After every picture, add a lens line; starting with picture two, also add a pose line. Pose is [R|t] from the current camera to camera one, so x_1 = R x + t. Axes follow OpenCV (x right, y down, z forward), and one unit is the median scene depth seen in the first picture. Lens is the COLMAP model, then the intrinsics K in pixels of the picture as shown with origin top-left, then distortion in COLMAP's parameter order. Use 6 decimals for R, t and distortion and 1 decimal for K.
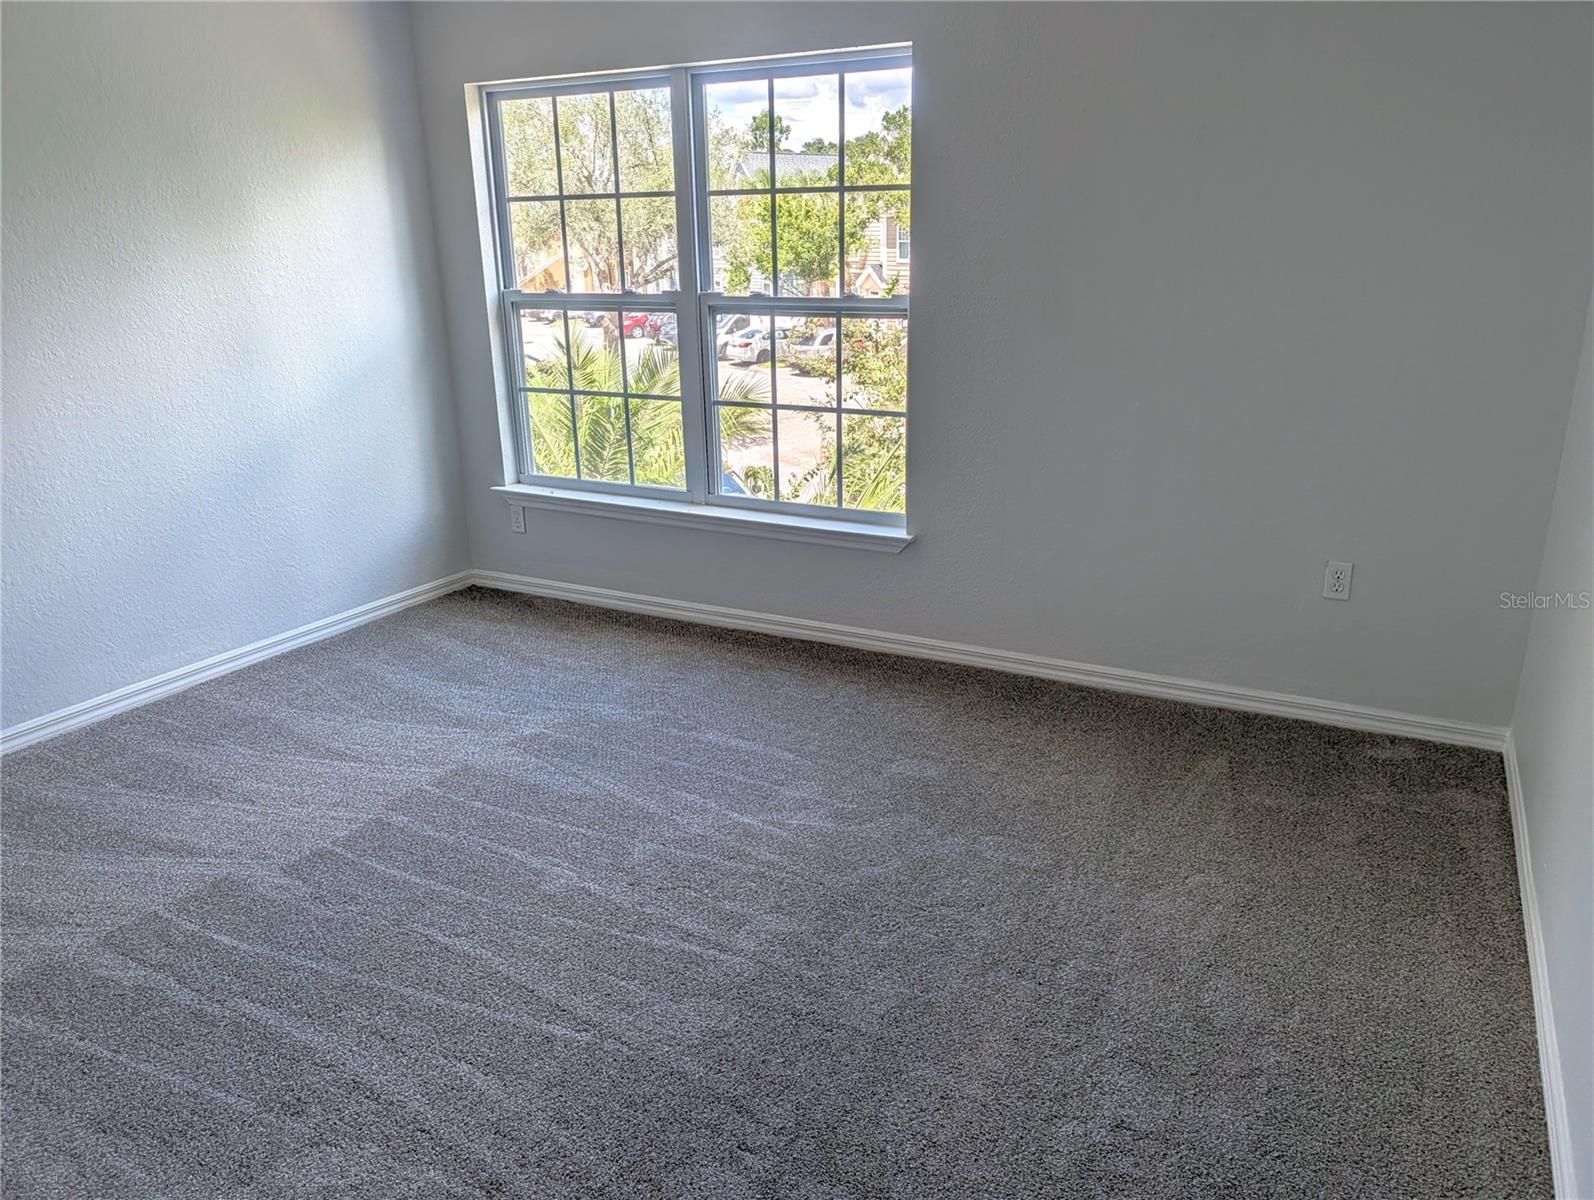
lens RADIAL K [[1161.2, 0, 797.0], [0, 1161.2, 600.0], [0, 0, 1]] dist [0.029166, 0.000884]
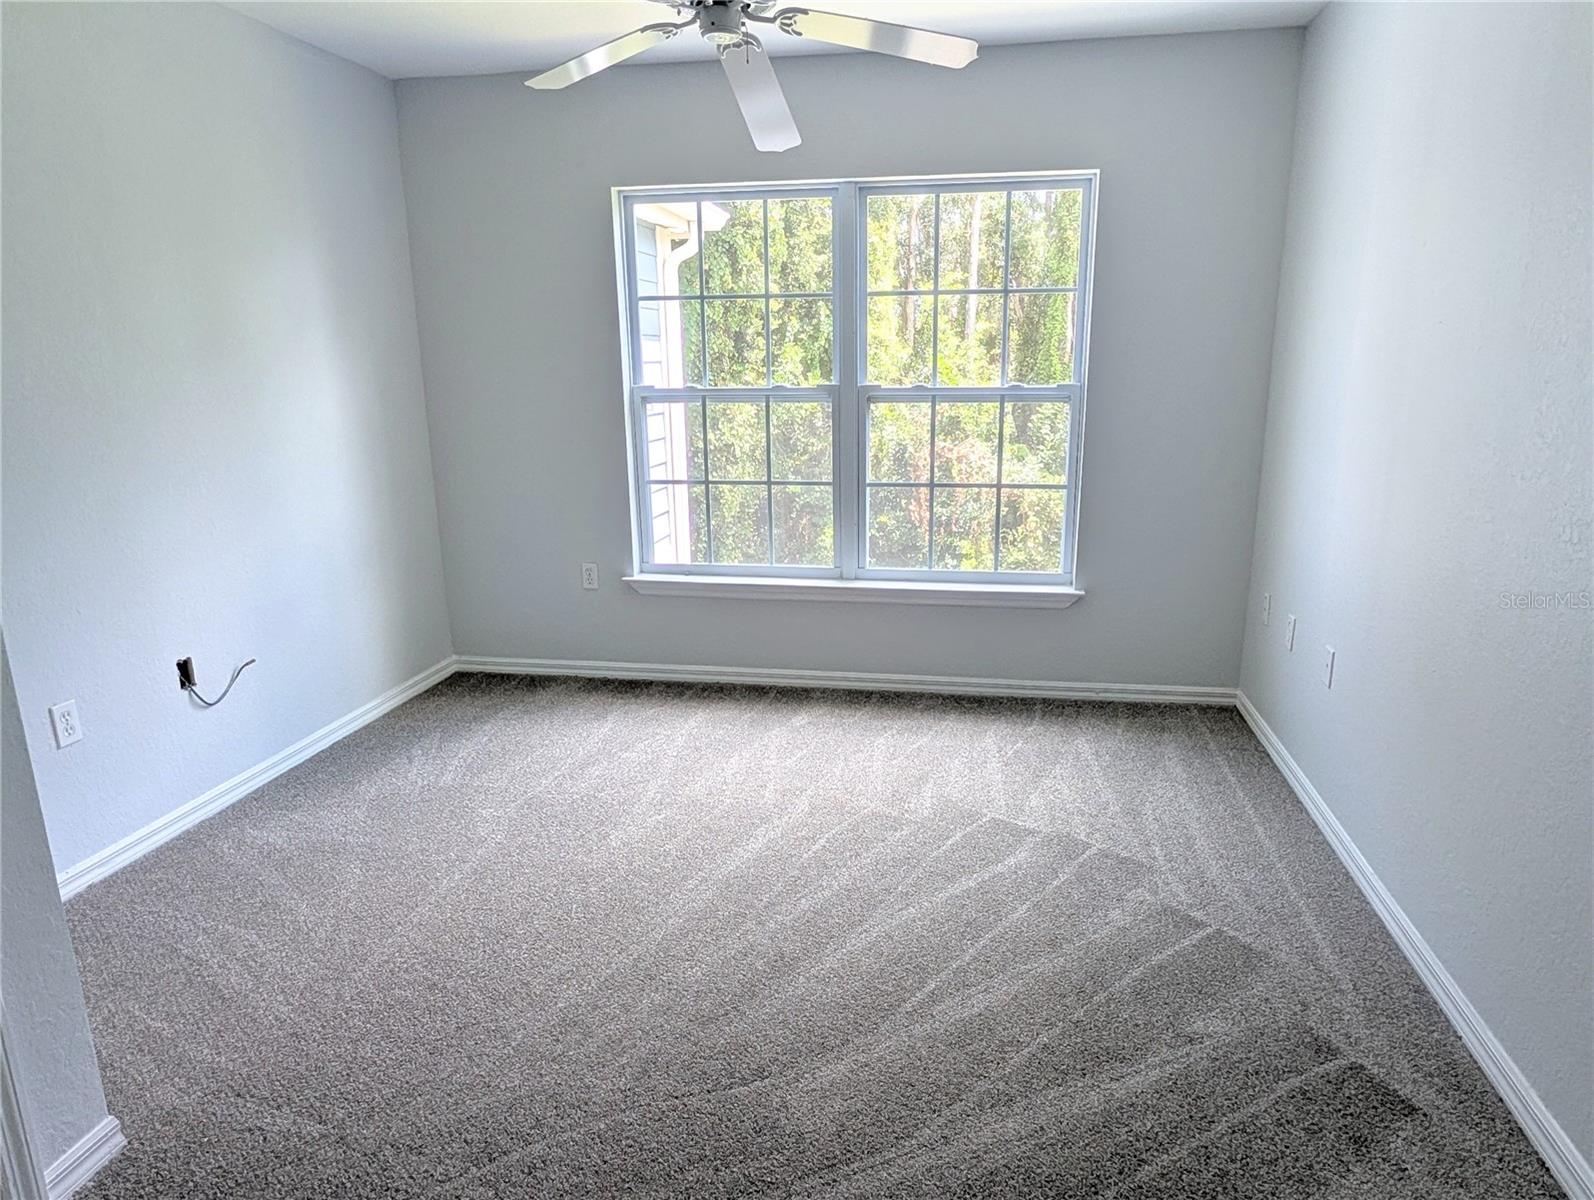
lens RADIAL K [[940.7, 0, 797.0], [0, 940.7, 600.0], [0, 0, 1]] dist [-0.030114, -0.000088]
pose [[0.942065, -0.088964, 0.323418, -0.425557], [0.098782, 0.995010, -0.014036, -0.057361], [-0.320556, 0.045171, 0.946152, 0.199816]]
